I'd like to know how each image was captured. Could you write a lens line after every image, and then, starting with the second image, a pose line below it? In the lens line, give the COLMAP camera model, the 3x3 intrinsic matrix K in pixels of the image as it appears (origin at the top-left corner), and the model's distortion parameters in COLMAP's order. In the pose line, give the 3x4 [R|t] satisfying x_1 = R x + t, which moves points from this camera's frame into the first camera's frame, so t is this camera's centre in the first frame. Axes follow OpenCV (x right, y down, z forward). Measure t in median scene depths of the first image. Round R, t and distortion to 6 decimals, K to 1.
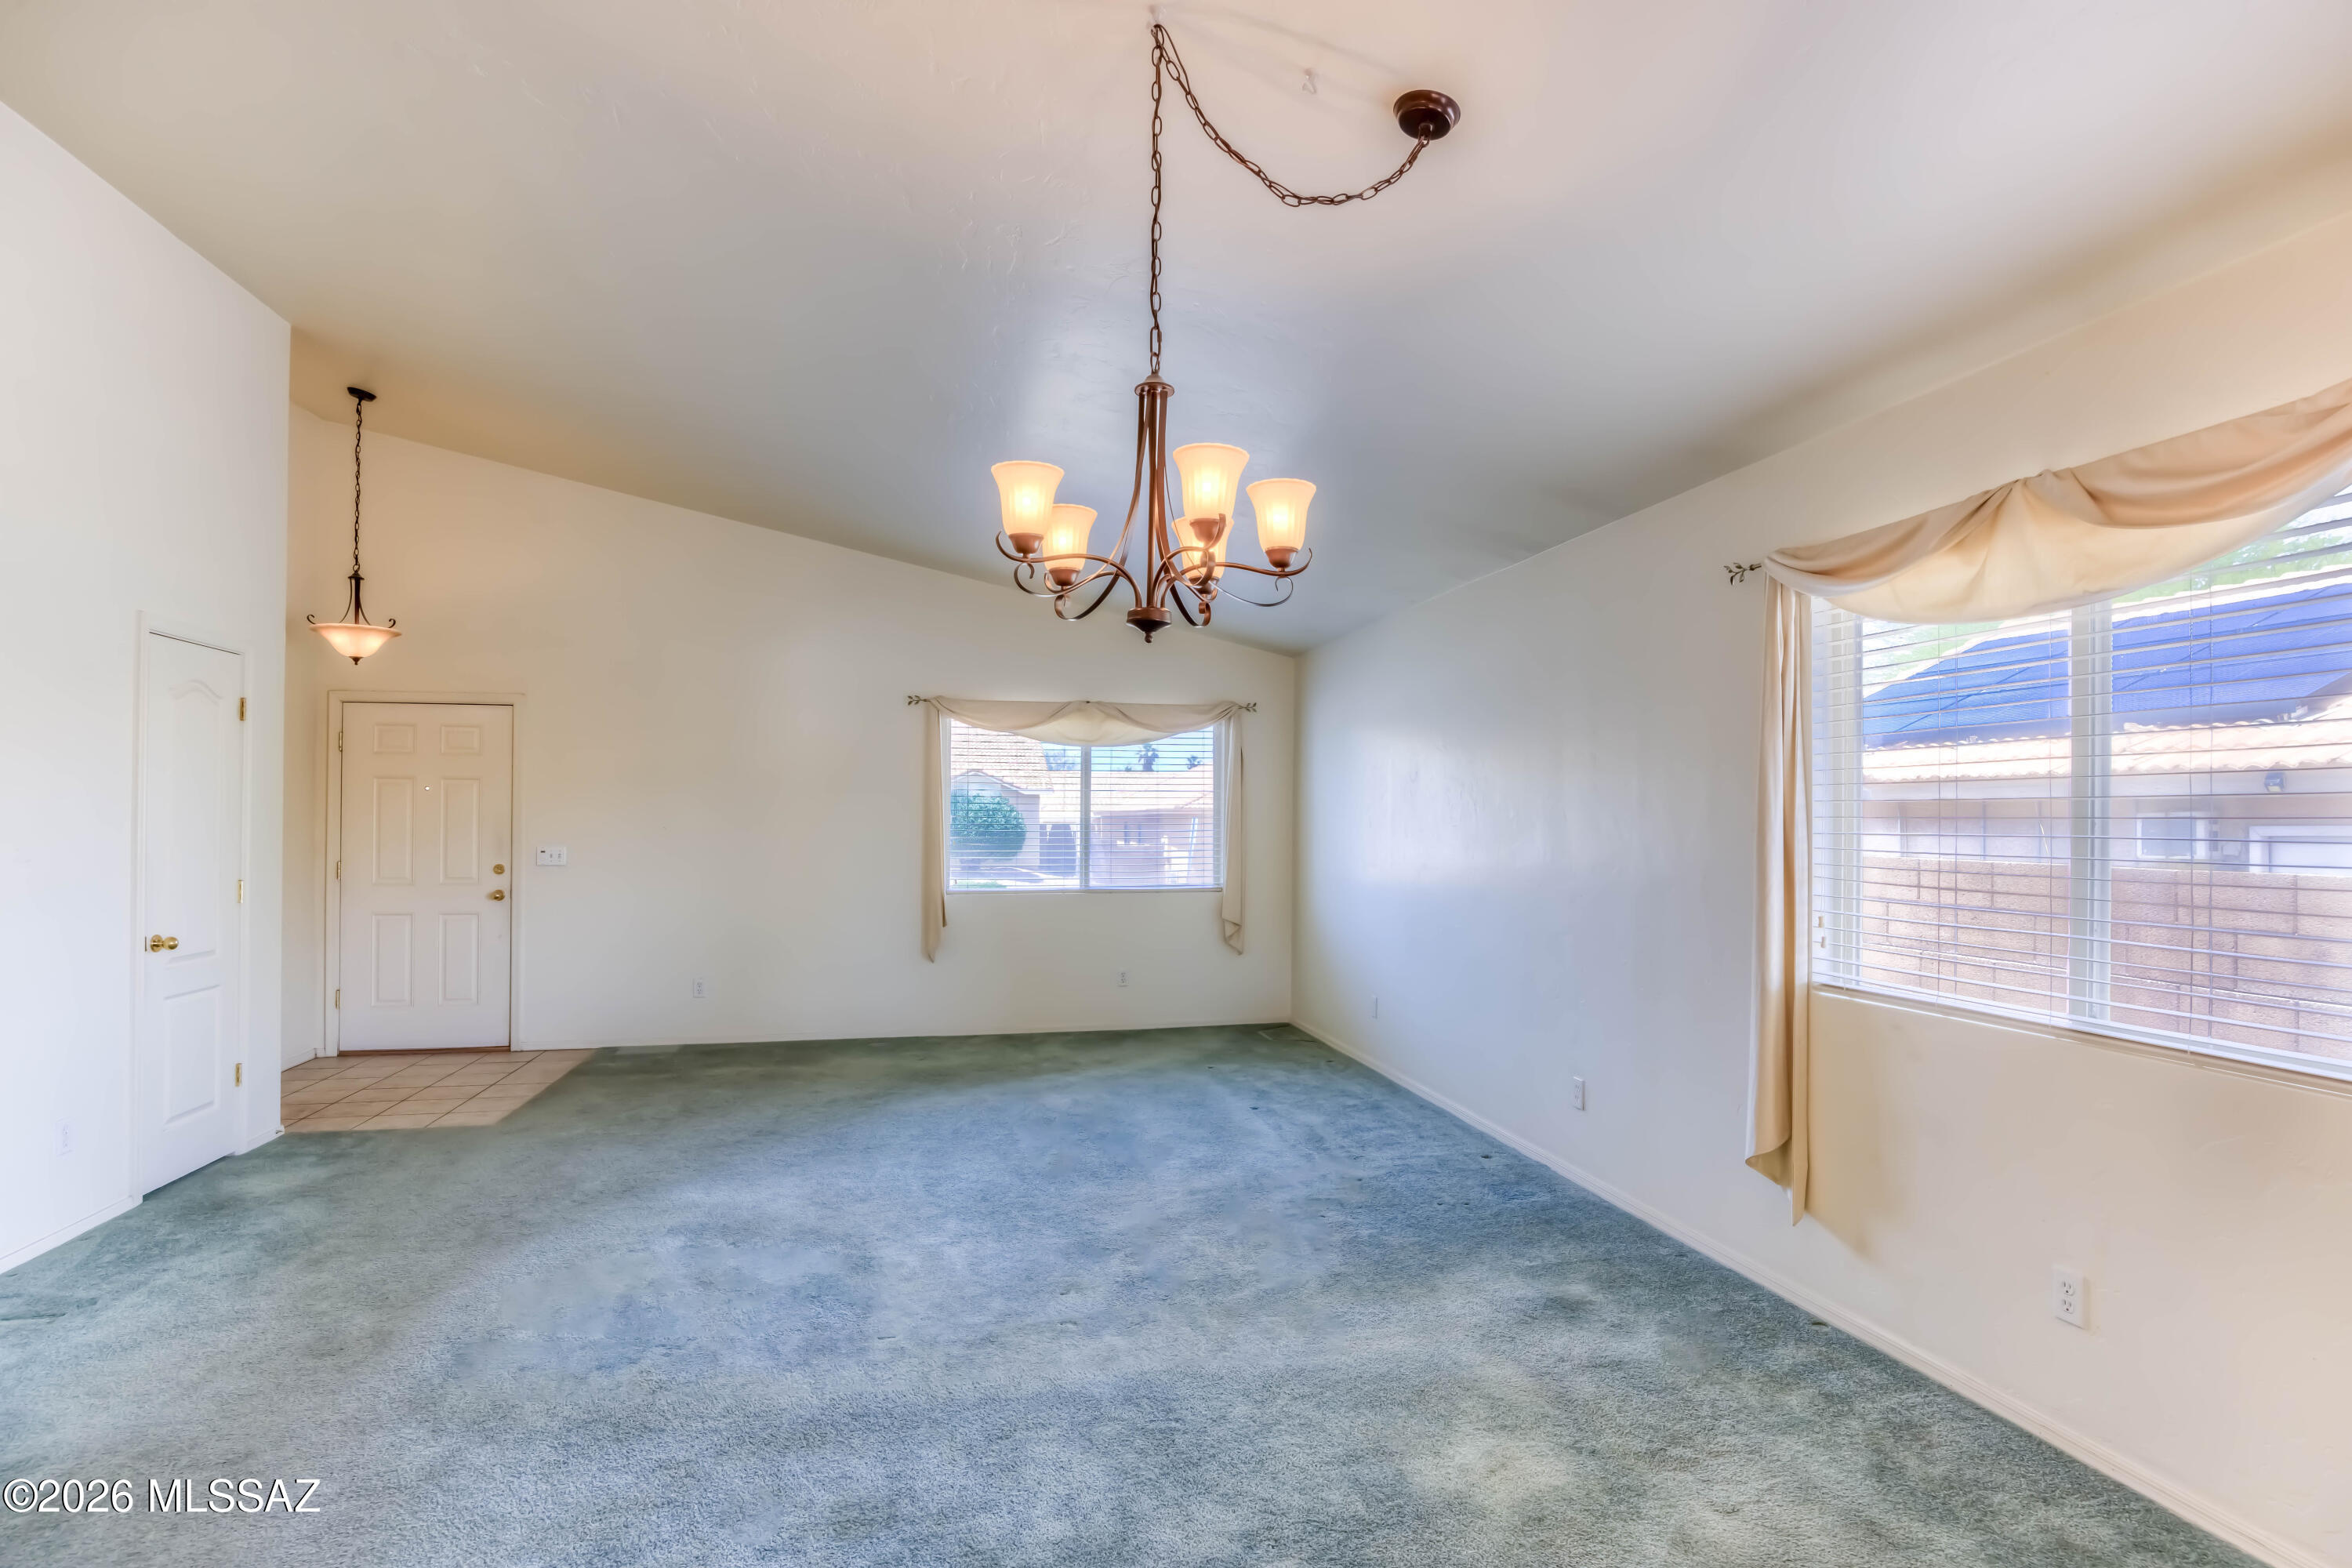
lens RADIAL K [[1189.6, 0, 1180.3], [0, 1189.6, 798.6], [0, 0, 1]] dist [-0.032389, 0.011136]
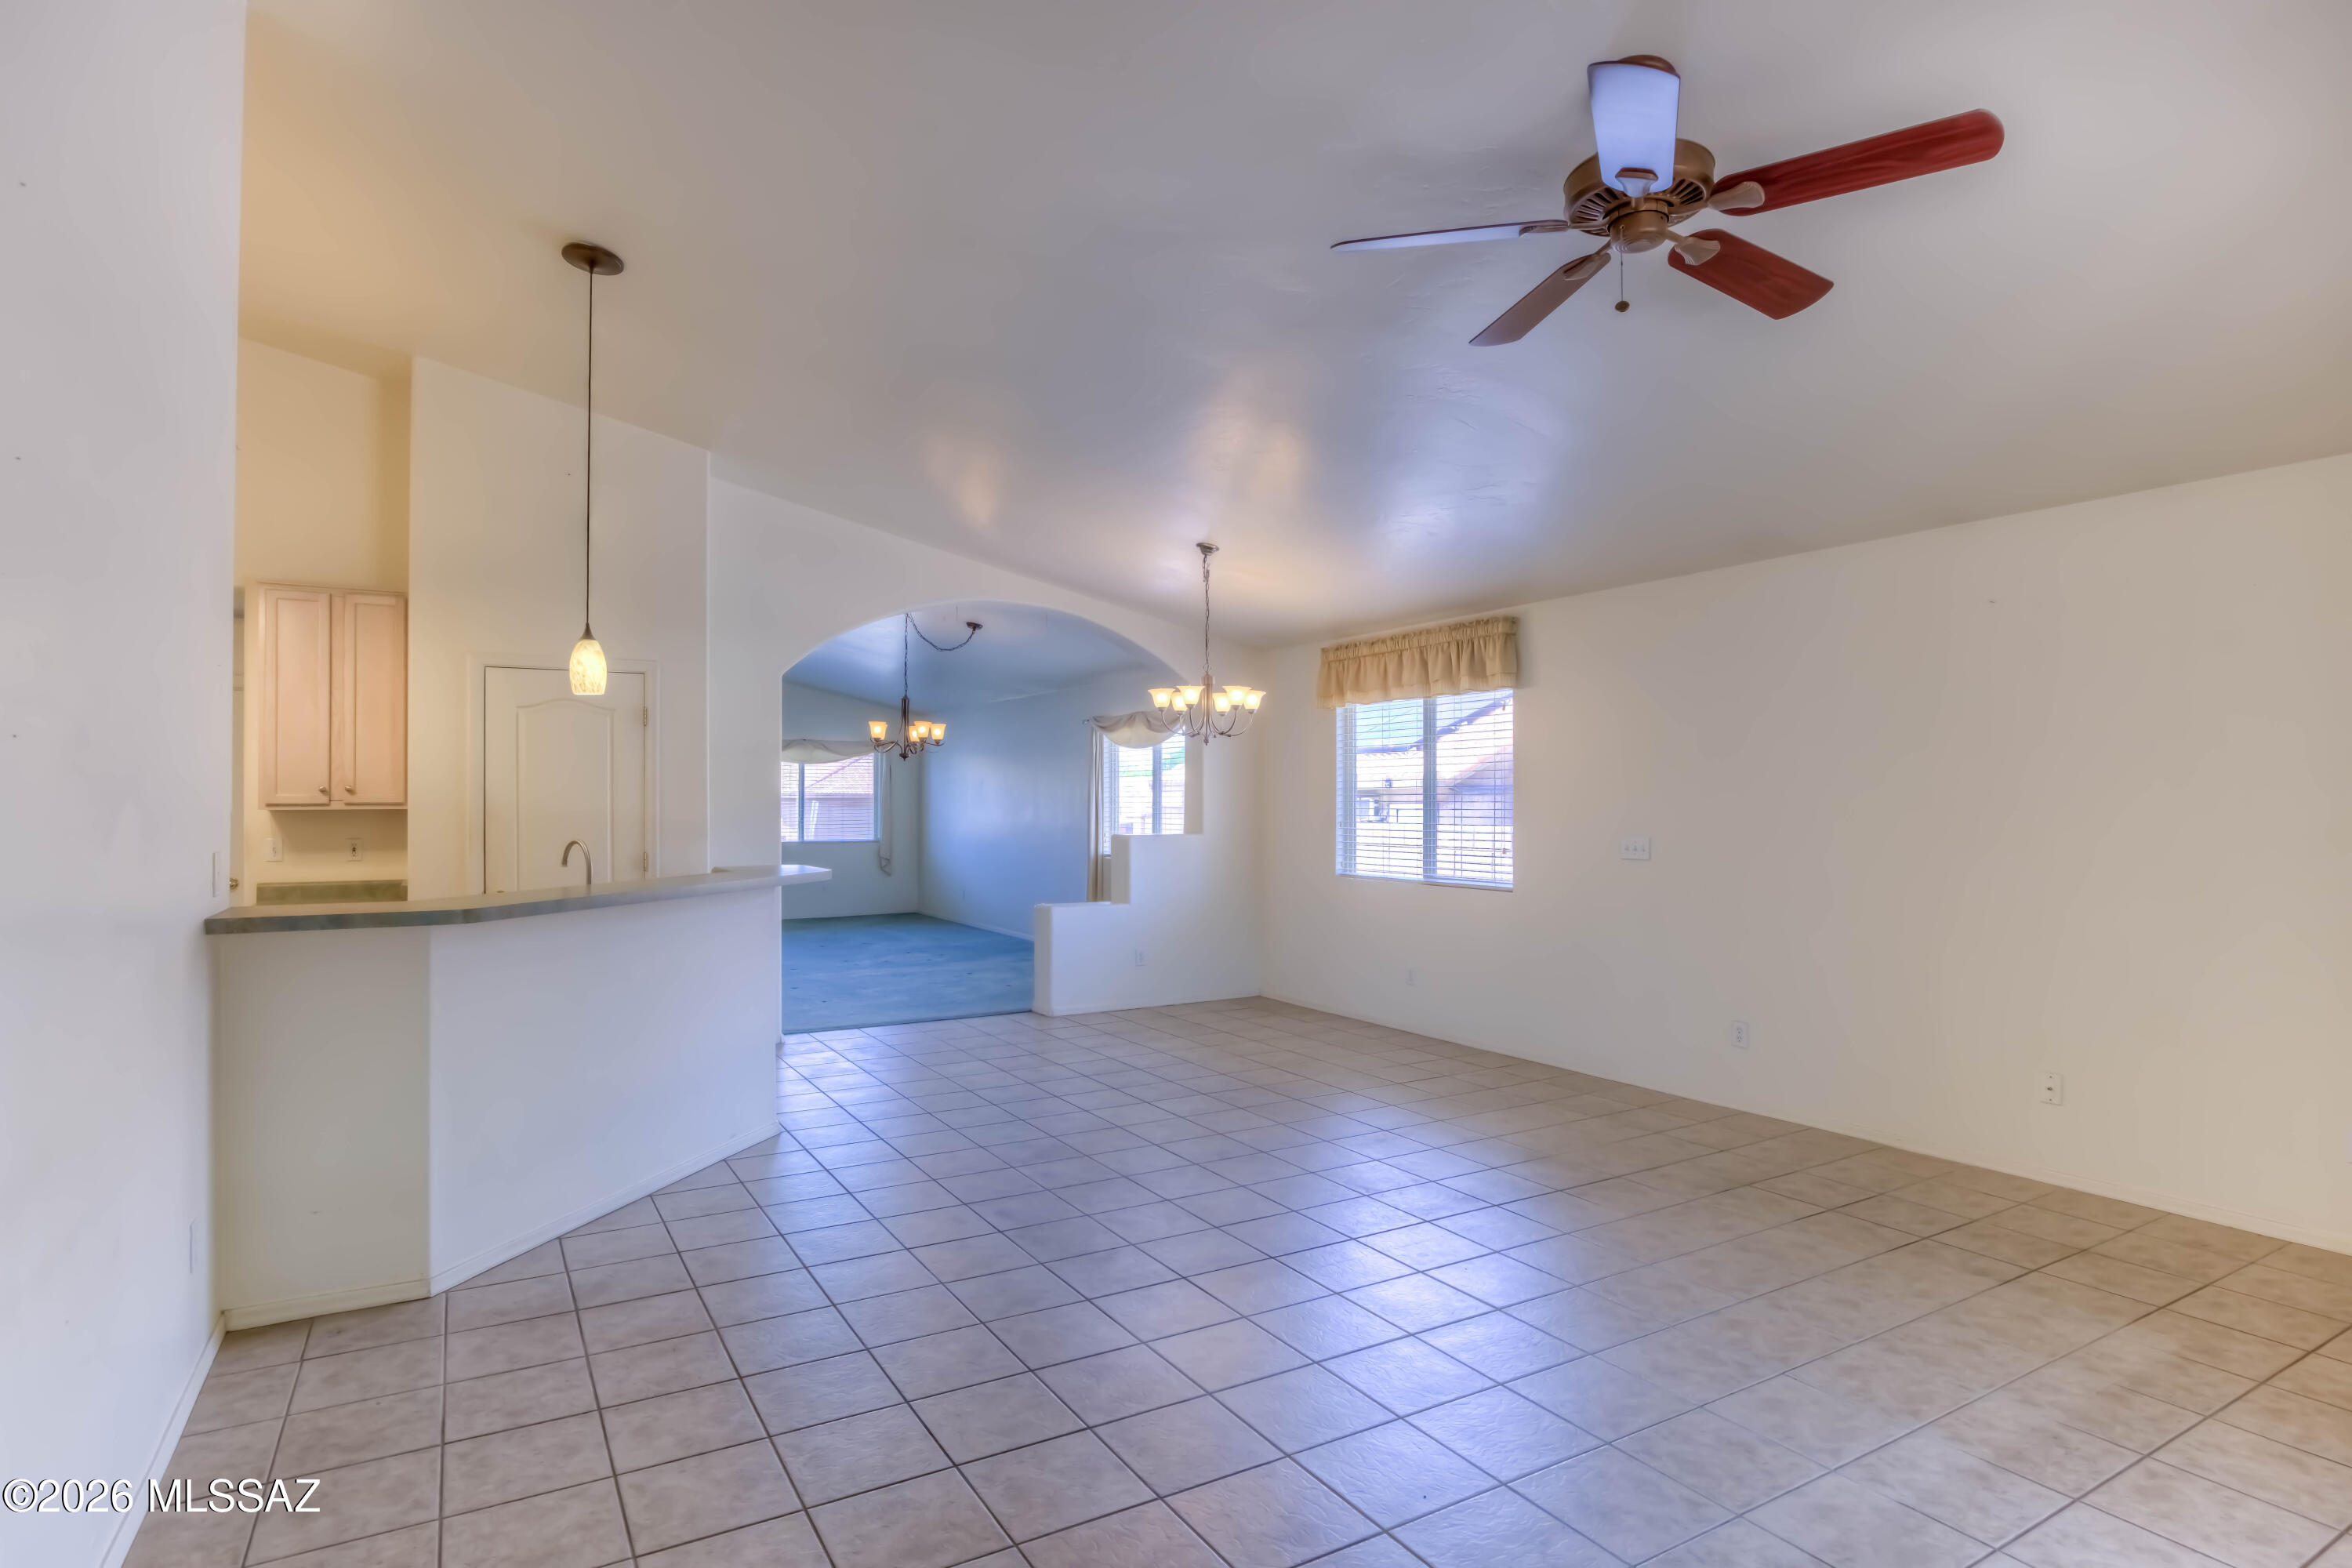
lens RADIAL K [[1189.6, 0, 1186.2], [0, 1189.6, 786.8], [0, 0, 1]] dist [-0.032389, 0.011136]
pose [[0.942014, -0.000693, 0.335573, -0.134461], [-0.001688, 0.999975, 0.006803, -0.019745], [-0.335570, -0.006975, 0.941989, -0.882540]]
